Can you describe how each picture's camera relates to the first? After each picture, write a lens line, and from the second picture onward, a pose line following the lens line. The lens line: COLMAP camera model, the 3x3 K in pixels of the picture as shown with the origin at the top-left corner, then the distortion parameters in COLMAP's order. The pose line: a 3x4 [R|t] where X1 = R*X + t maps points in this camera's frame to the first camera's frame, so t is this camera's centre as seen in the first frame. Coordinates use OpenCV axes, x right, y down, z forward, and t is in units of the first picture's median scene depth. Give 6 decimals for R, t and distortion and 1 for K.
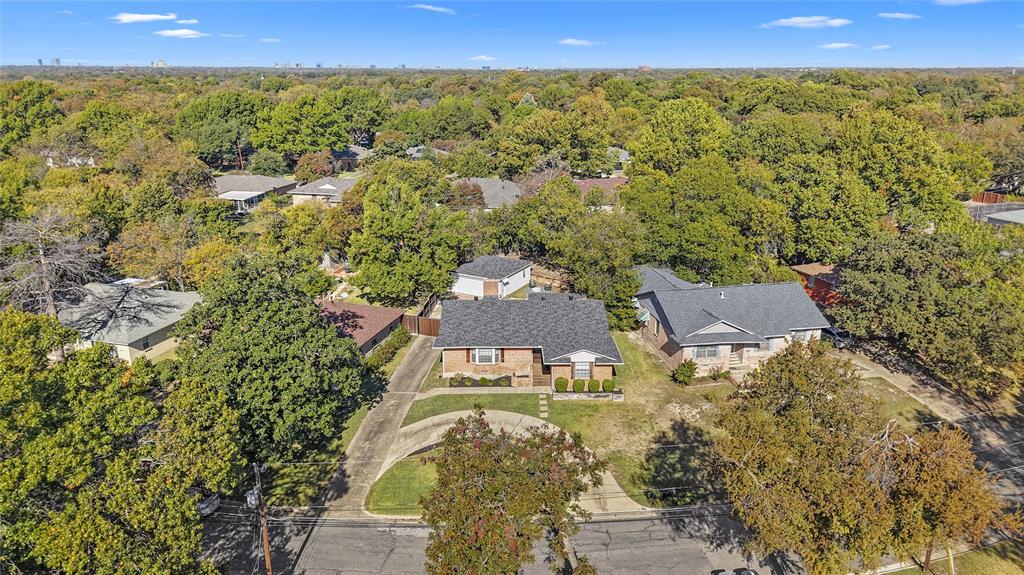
lens RADIAL K [[673.8, 0, 511.0], [0, 673.8, 286.8], [0, 0, 1]] dist [-0.040256, -0.001643]
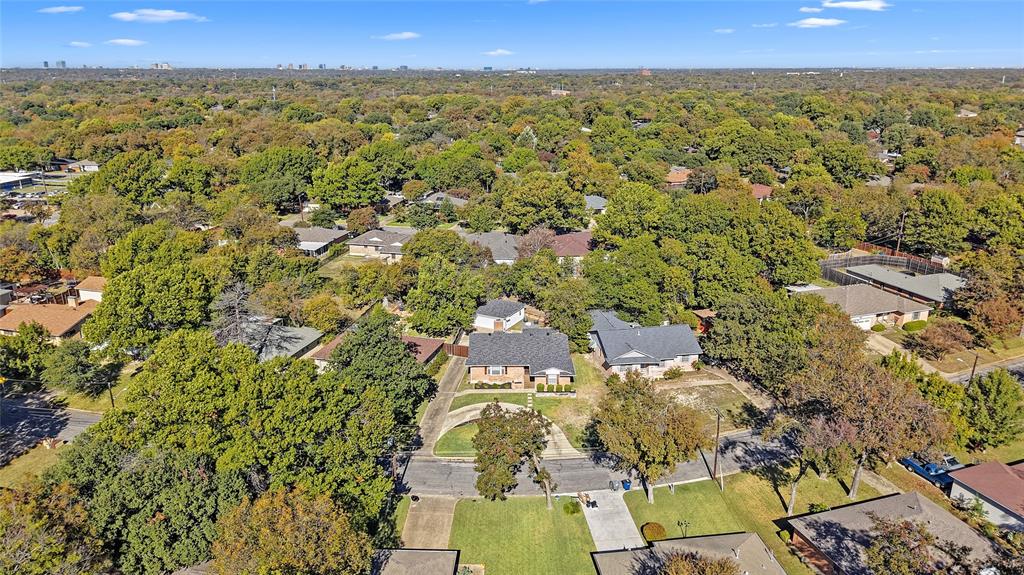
lens RADIAL K [[673.8, 0, 502.9], [0, 673.8, 286.8], [0, 0, 1]] dist [-0.040256, -0.001643]
pose [[0.999876, -0.002334, -0.015564, 0.005217], [0.002354, 0.999996, 0.001250, -0.098808], [0.015561, -0.001287, 0.999878, -0.621631]]
